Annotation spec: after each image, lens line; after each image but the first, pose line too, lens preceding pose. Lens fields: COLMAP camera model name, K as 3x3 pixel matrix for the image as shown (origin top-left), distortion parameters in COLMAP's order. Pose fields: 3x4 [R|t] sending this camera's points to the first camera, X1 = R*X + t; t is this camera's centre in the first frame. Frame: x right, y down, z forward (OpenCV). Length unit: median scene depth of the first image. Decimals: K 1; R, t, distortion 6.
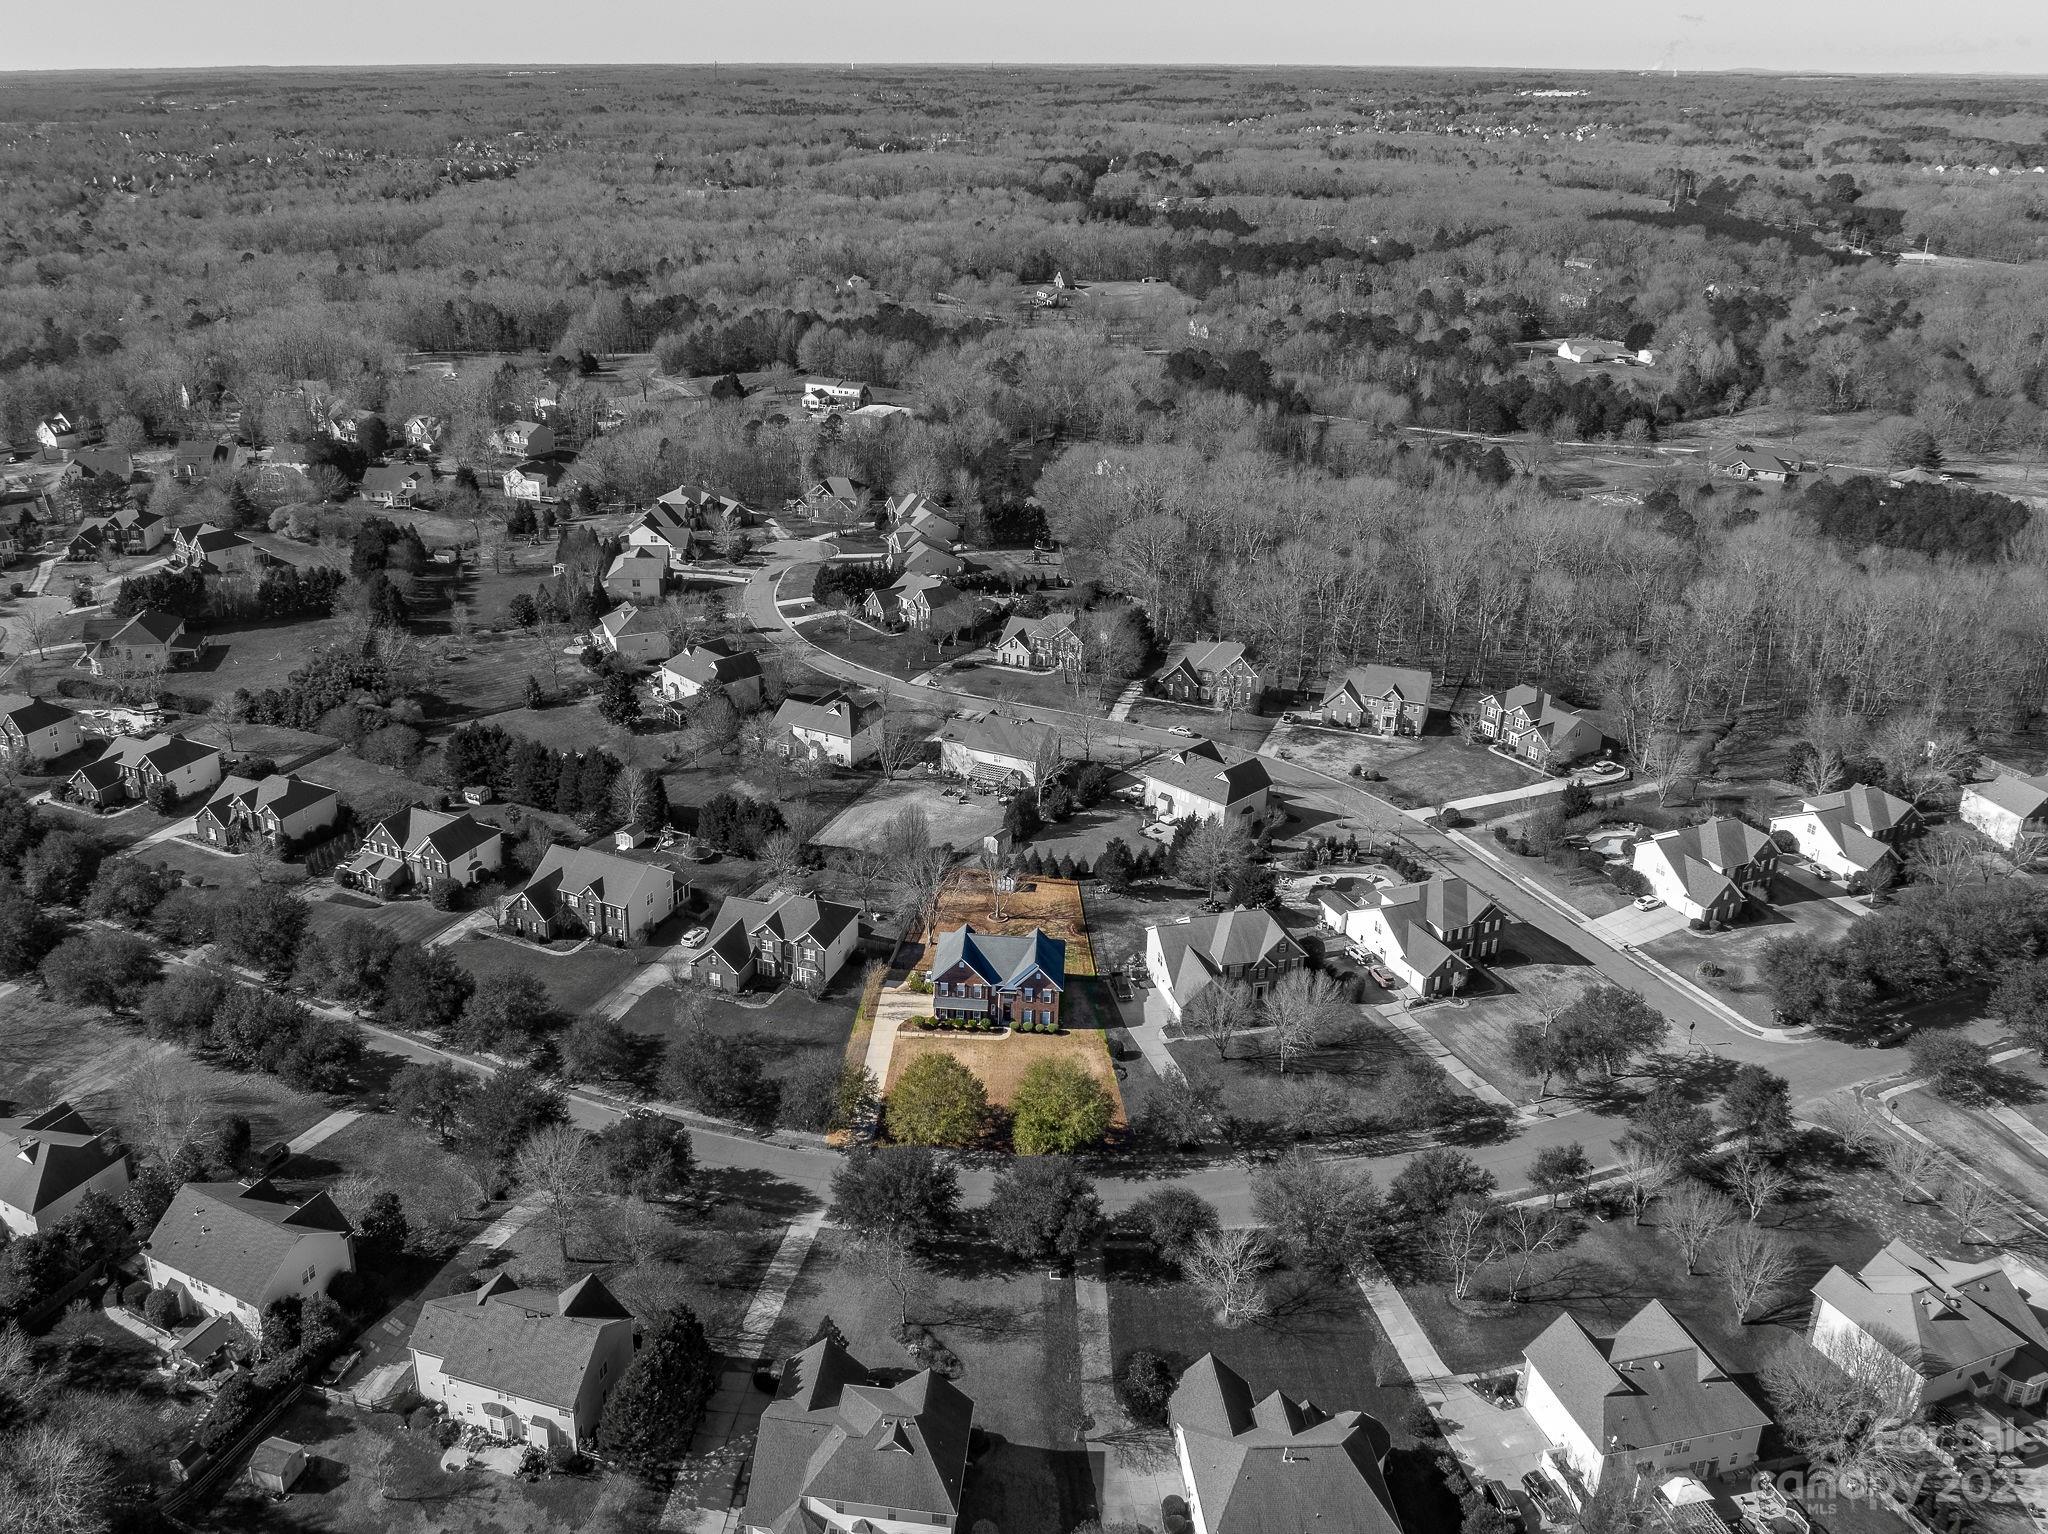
lens RADIAL K [[1429.1, 0, 1017.6], [0, 1429.1, 766.6], [0, 0, 1]] dist [-0.044179, 0.011667]
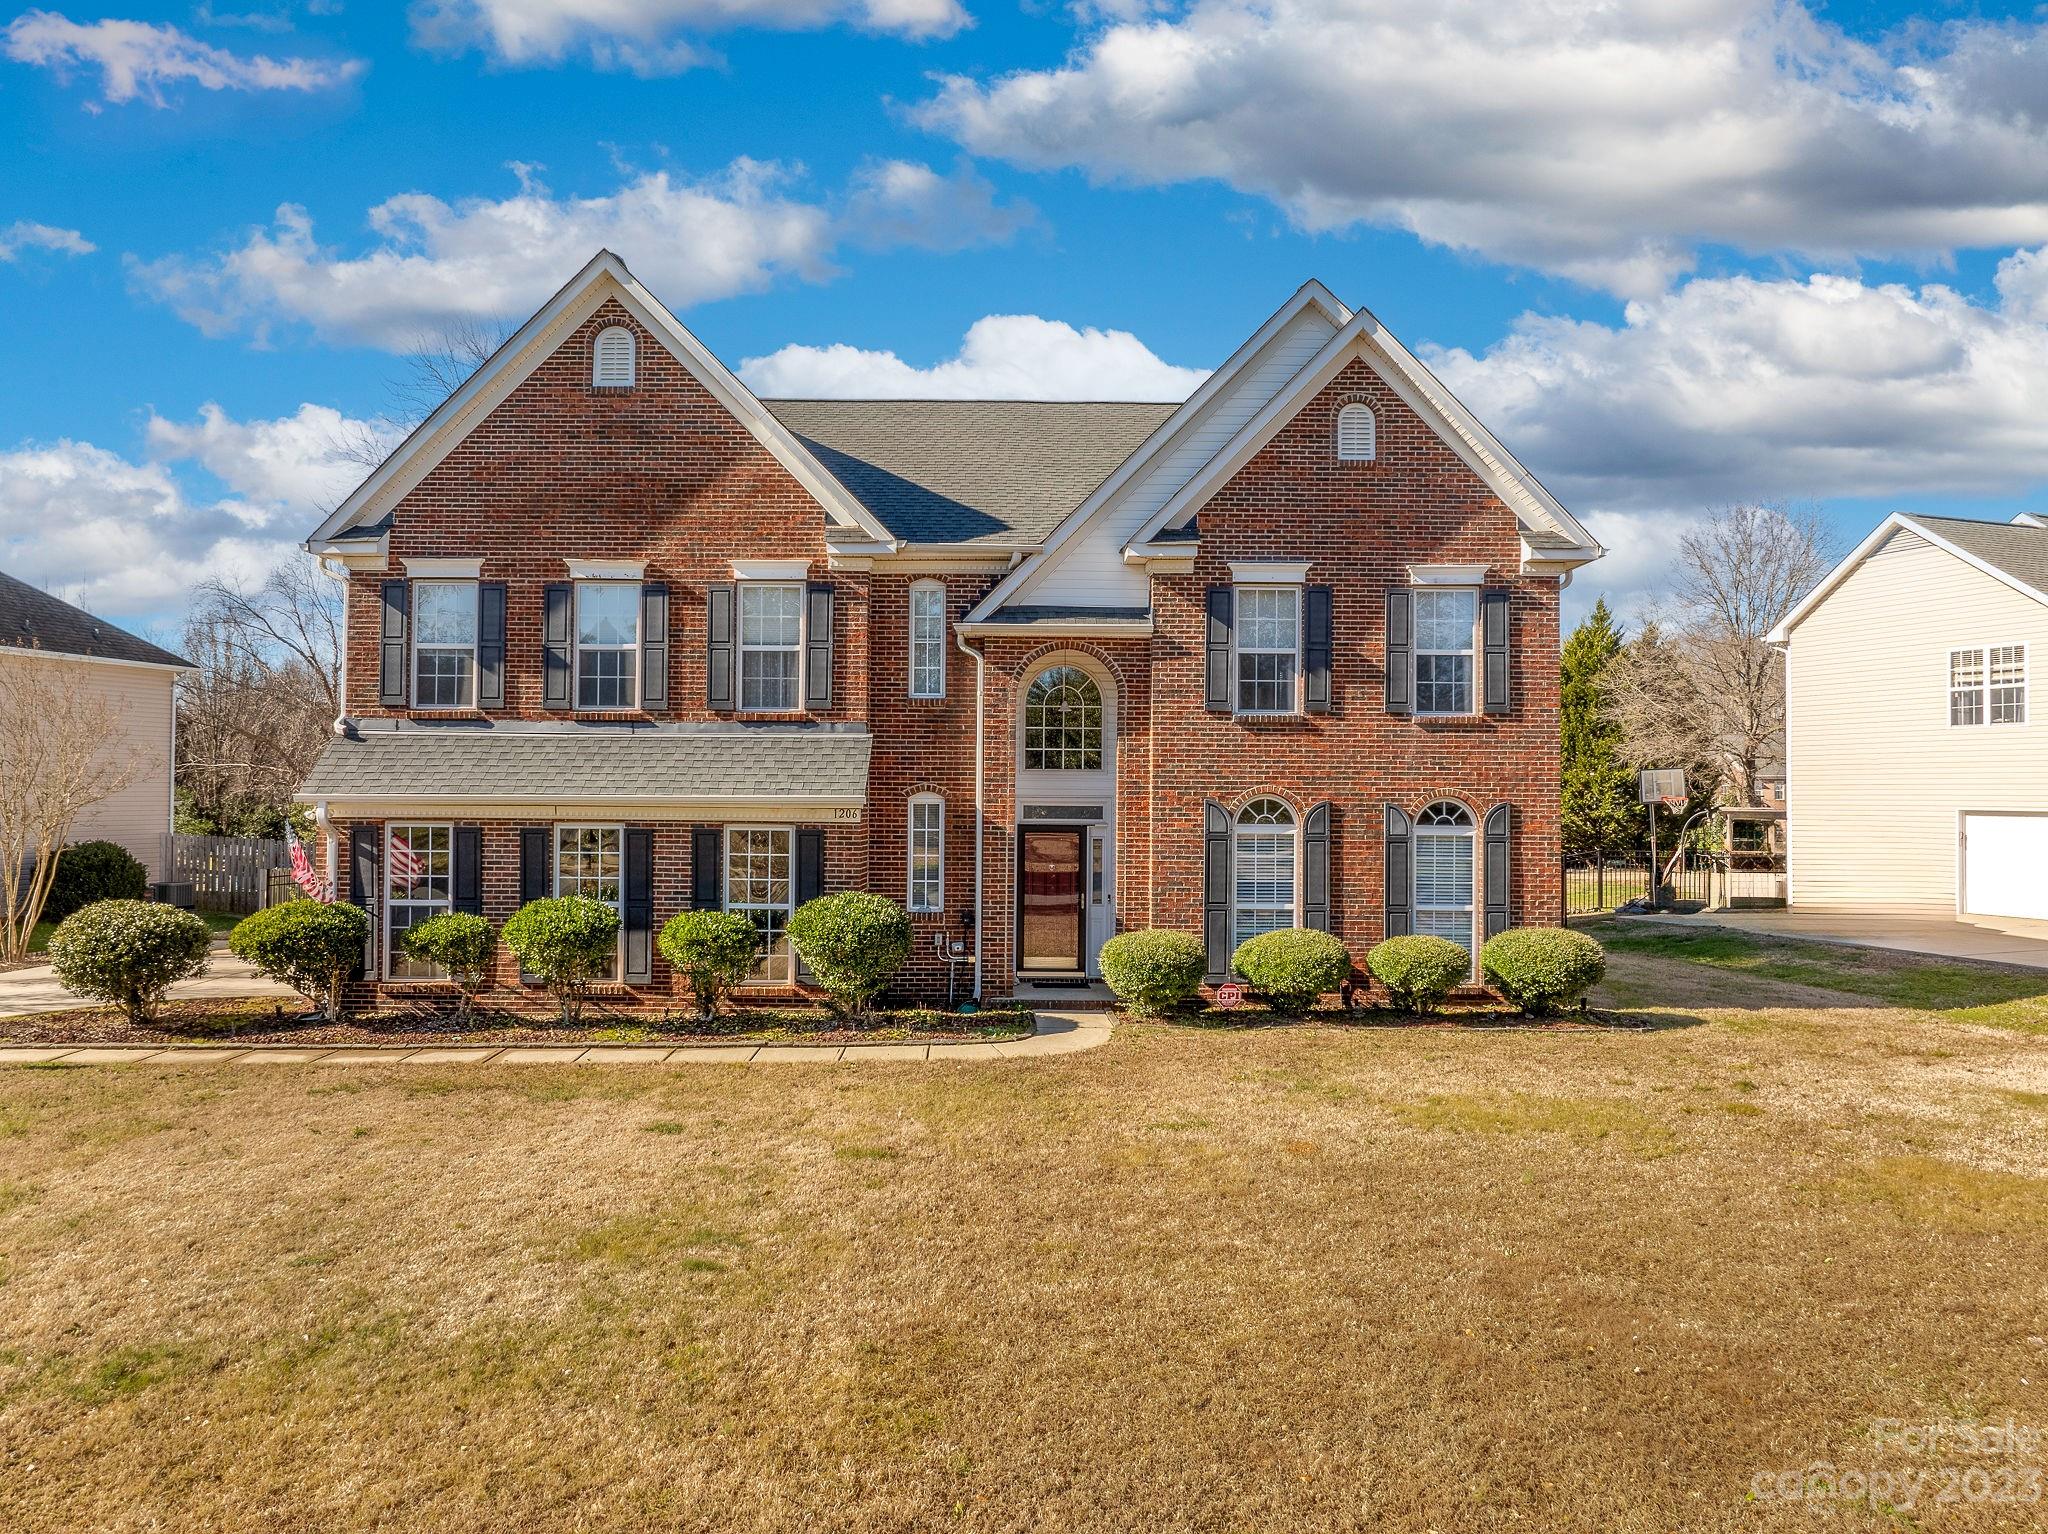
lens RADIAL K [[1429.1, 0, 1034.8], [0, 1429.1, 765.6], [0, 0, 1]] dist [-0.044179, 0.011667]
pose [[0.996901, -0.032087, 0.071831, -0.015714], [0.058309, 0.914303, -0.400812, 0.197626], [-0.052814, 0.403758, 0.913340, 0.863267]]
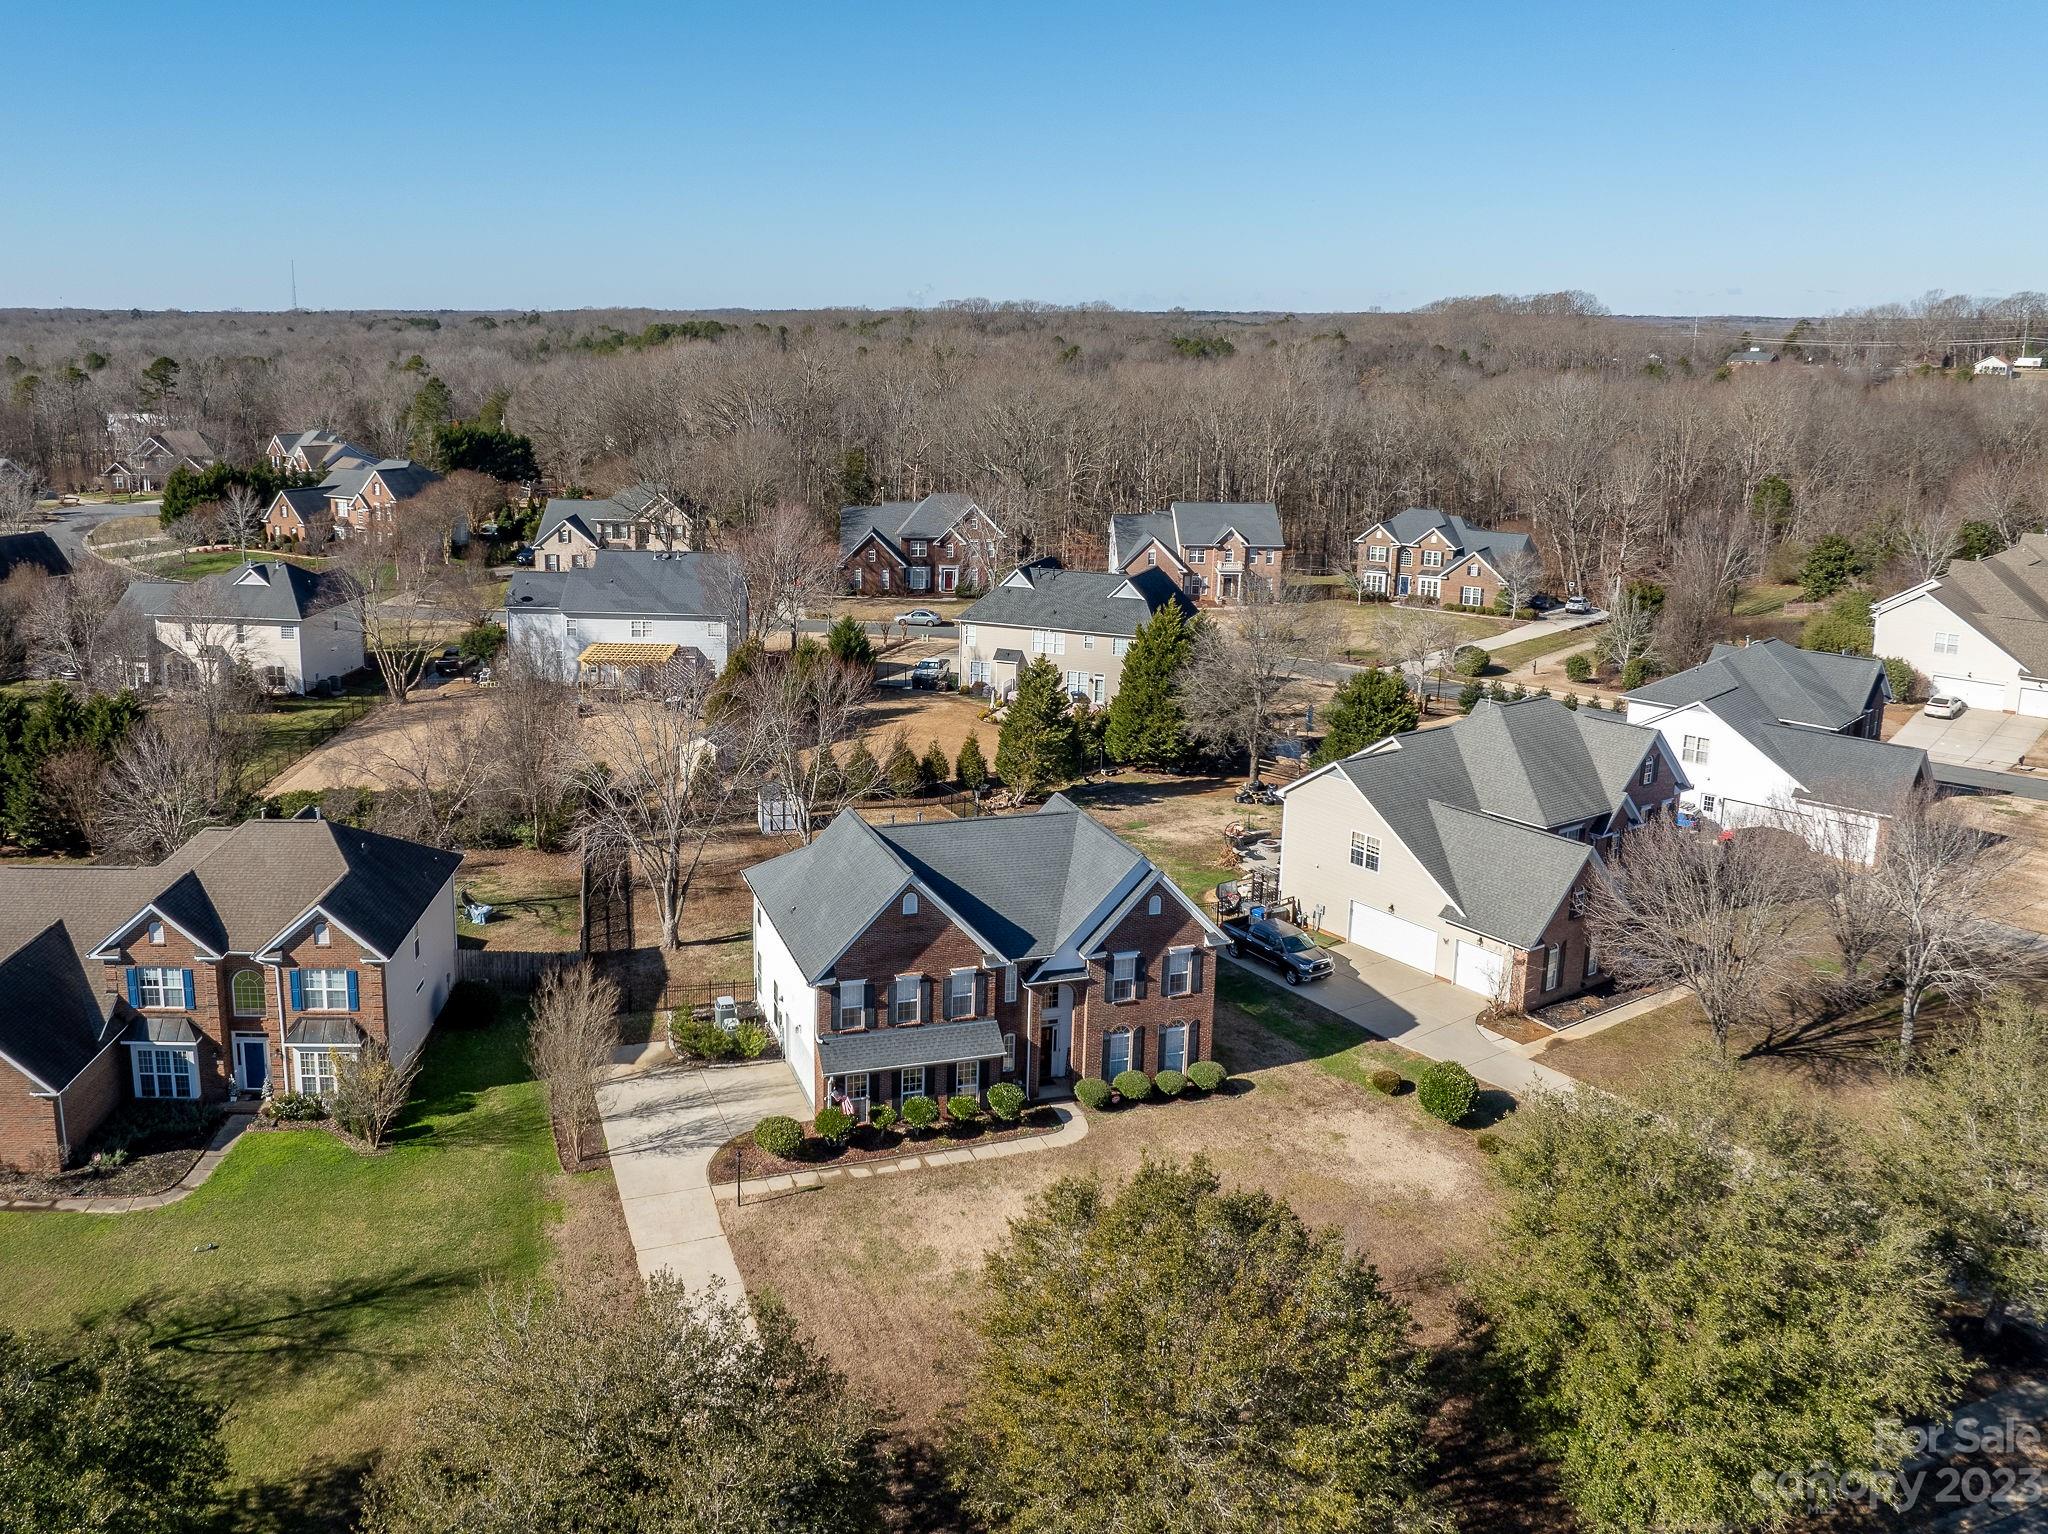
lens RADIAL K [[1606.2, 0, 910.8], [0, 1606.2, 628.6], [0, 0, 1]] dist [-0.029491, -0.022481]
pose [[0.943147, -0.087303, 0.320705, -0.130625], [0.150652, 0.972366, -0.178348, 0.134570], [-0.296273, 0.216523, 0.930237, 0.645171]]
